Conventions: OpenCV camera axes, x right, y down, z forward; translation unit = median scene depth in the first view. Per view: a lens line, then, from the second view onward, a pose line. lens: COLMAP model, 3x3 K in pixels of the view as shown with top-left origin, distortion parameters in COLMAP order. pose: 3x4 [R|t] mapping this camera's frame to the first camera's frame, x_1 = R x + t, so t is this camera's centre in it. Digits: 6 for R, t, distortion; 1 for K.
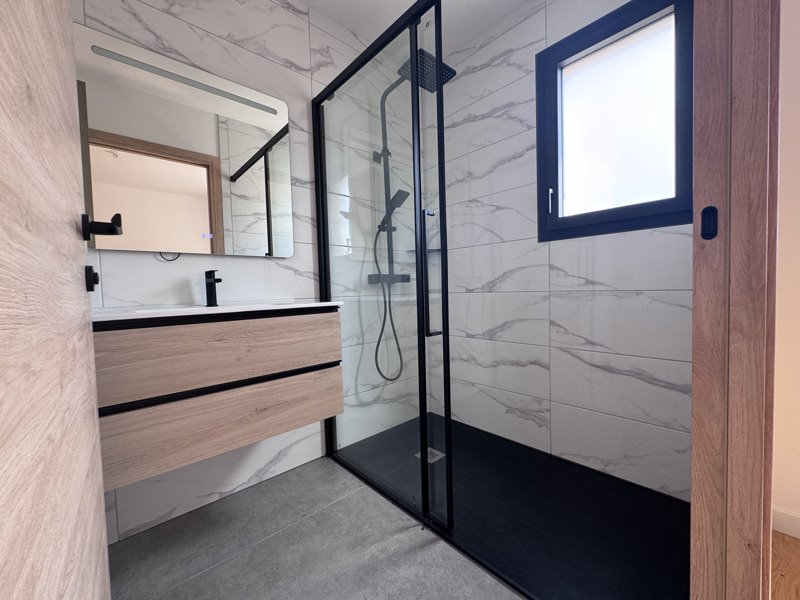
lens RADIAL K [[322.2, 0, 400.7], [0, 322.2, 301.8], [0, 0, 1]] dist [-0.001657, 0.000638]
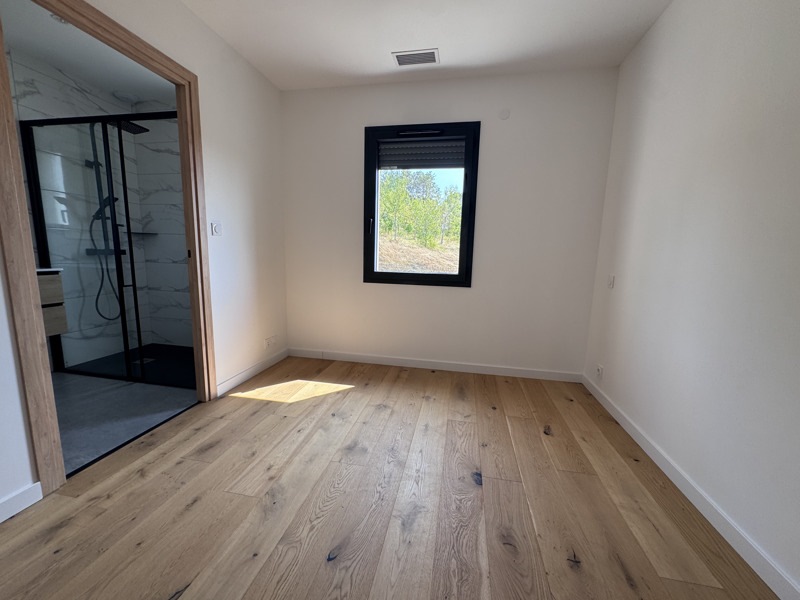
lens RADIAL K [[322.2, 0, 397.7], [0, 322.2, 300.8], [0, 0, 1]] dist [-0.001657, 0.000638]
pose [[0.810166, -0.034998, 0.585155, 0.181125], [-0.031782, 0.994125, 0.103462, -0.045788], [-0.585338, -0.102419, 0.804294, -1.011991]]
